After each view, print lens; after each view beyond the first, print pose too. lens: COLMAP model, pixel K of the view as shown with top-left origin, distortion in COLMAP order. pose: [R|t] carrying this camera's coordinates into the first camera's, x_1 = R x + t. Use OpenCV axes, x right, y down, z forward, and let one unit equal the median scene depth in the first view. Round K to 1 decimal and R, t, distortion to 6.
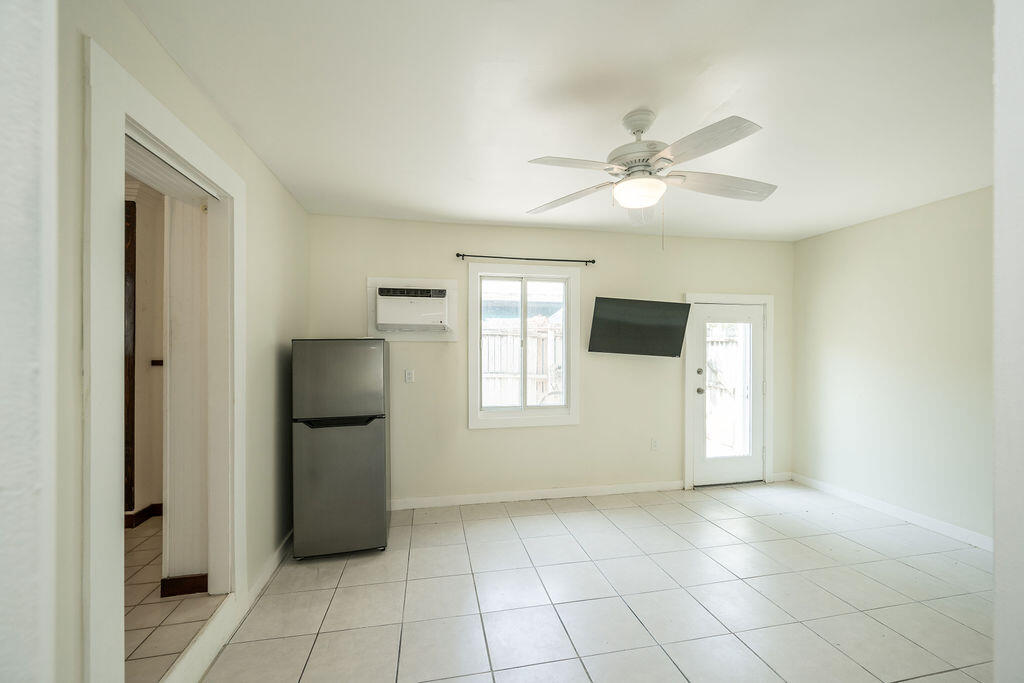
lens RADIAL K [[401.0, 0, 515.1], [0, 401.0, 346.0], [0, 0, 1]] dist [-0.004582, 0.000565]
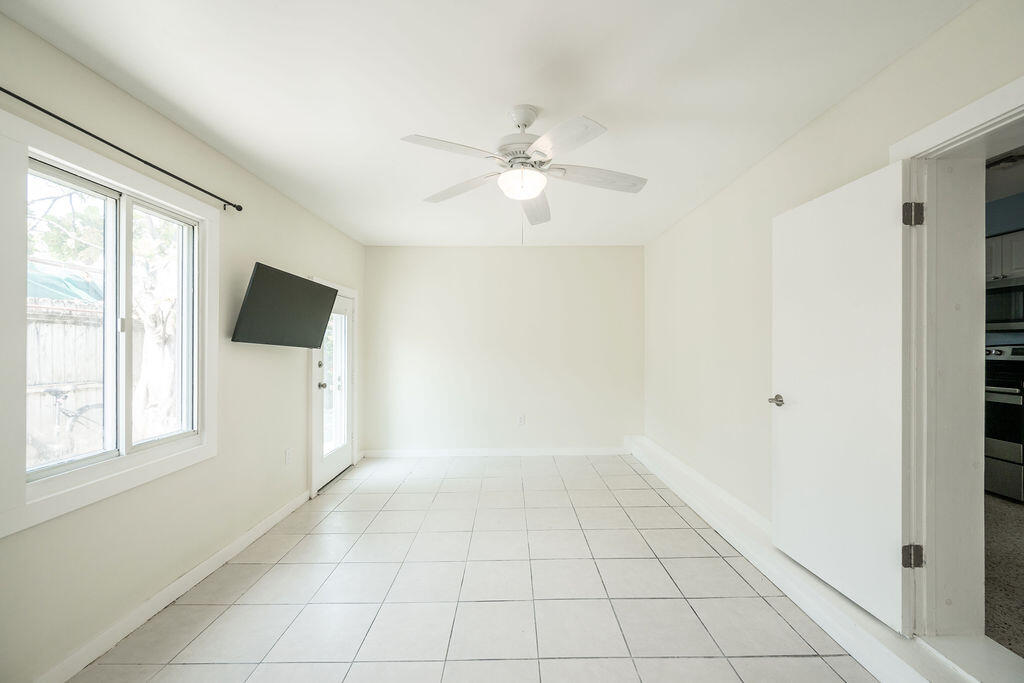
lens RADIAL K [[401.0, 0, 508.5], [0, 401.0, 342.1], [0, 0, 1]] dist [-0.004582, 0.000565]
pose [[0.206387, 0.003710, 0.978464, -0.369201], [0.005083, 0.999975, -0.004864, 0.021251], [-0.978457, 0.005978, 0.206363, 0.414909]]
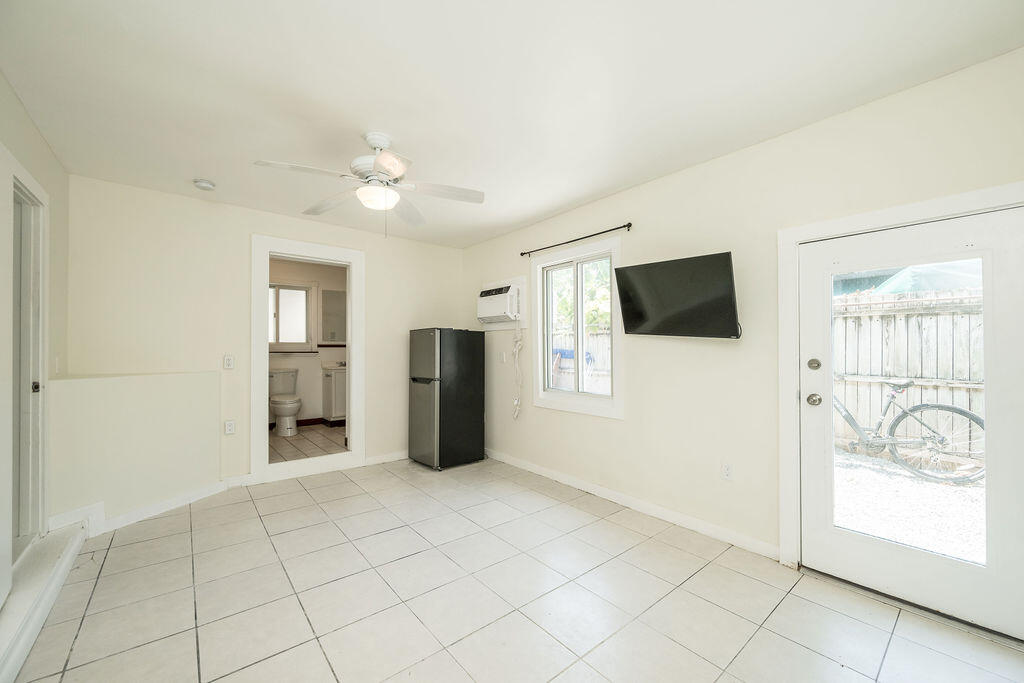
lens RADIAL K [[401.0, 0, 518.7], [0, 401.0, 345.3], [0, 0, 1]] dist [-0.004582, 0.000565]
pose [[0.479384, -0.009080, -0.877558, 0.807079], [0.000085, 0.999947, -0.010300, 0.046353], [0.877605, 0.004863, 0.479360, 0.401098]]
